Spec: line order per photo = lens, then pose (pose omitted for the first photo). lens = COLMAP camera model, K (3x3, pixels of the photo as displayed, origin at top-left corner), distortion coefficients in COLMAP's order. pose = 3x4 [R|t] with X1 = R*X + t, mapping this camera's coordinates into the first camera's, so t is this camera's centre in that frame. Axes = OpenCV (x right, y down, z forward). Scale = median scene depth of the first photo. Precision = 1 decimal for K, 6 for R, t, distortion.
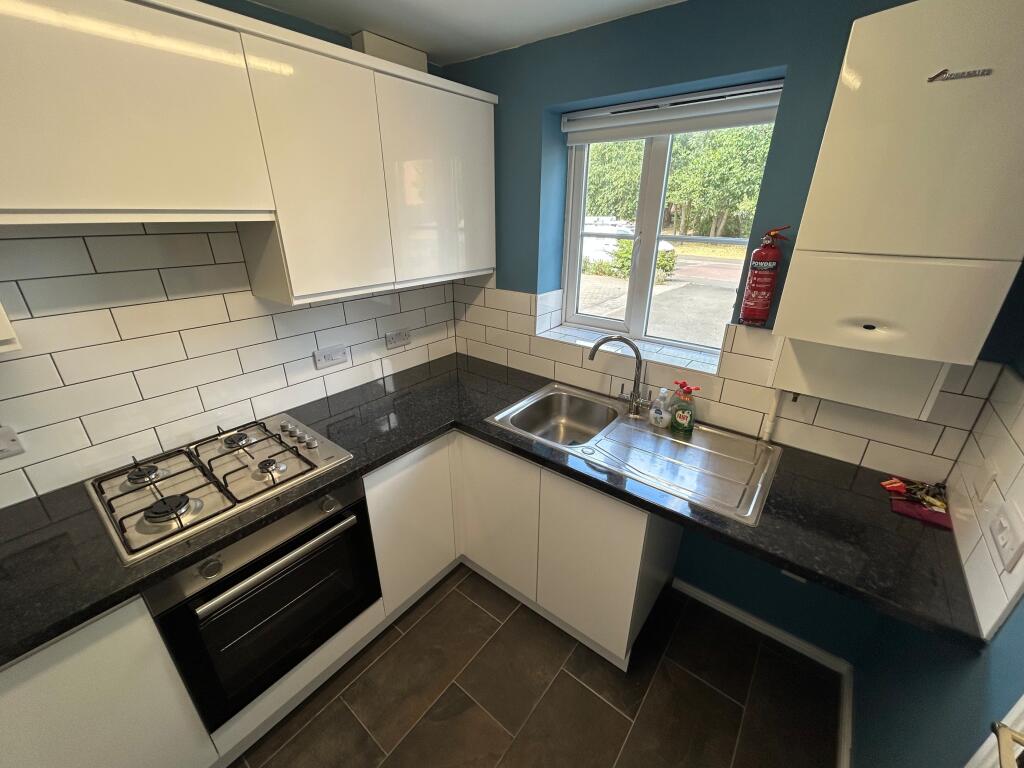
lens RADIAL K [[411.8, 0, 516.4], [0, 411.8, 385.9], [0, 0, 1]] dist [-0.000347, 0.000717]
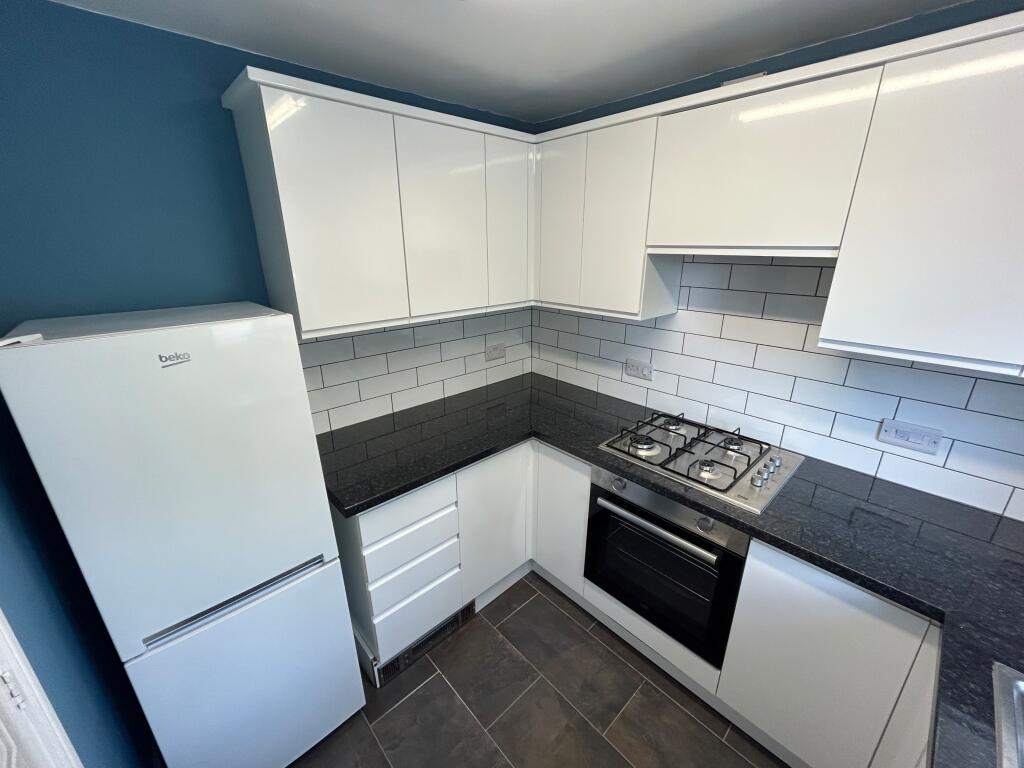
lens RADIAL K [[411.8, 0, 515.8], [0, 411.8, 386.0], [0, 0, 1]] dist [-0.000347, 0.000717]
pose [[-0.158554, 0.317932, -0.934762, 0.434912], [-0.389679, 0.849734, 0.355109, -0.175451], [0.907200, 0.420561, -0.010837, 0.411692]]
